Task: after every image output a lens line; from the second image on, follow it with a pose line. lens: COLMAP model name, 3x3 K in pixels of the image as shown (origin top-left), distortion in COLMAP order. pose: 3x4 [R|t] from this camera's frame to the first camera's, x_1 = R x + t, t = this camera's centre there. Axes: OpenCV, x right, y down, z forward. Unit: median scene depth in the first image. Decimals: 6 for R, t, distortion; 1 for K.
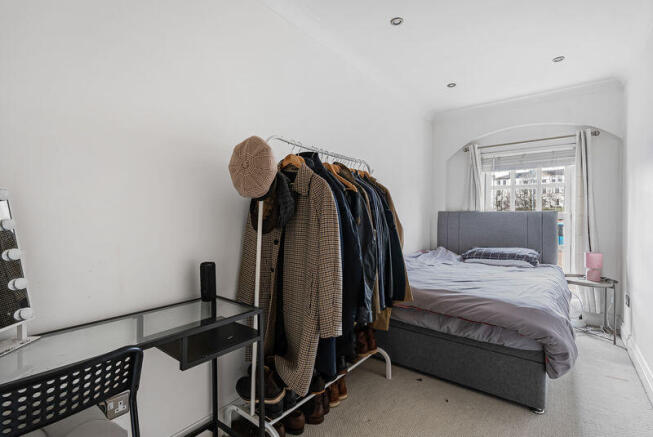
lens RADIAL K [[311.4, 0, 326.5], [0, 311.4, 218.5], [0, 0, 1]] dist [-0.007128, 0.000095]
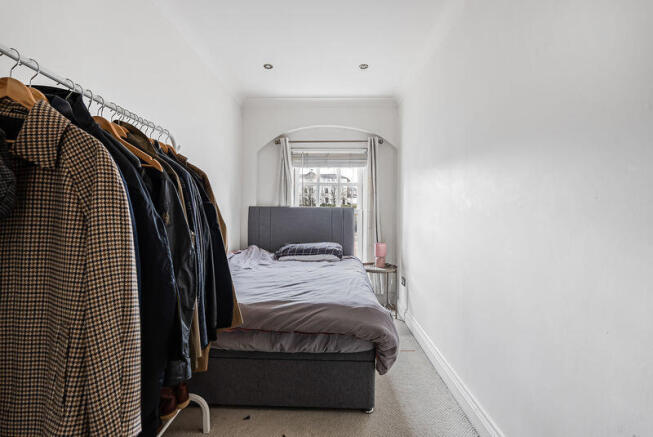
lens RADIAL K [[311.4, 0, 326.5], [0, 311.4, 218.5], [0, 0, 1]] dist [-0.007128, 0.000095]
pose [[0.801560, -0.008896, 0.597849, -0.007661], [0.000024, 0.999890, 0.014846, -0.001810], [-0.597915, -0.011885, 0.801471, 0.263422]]
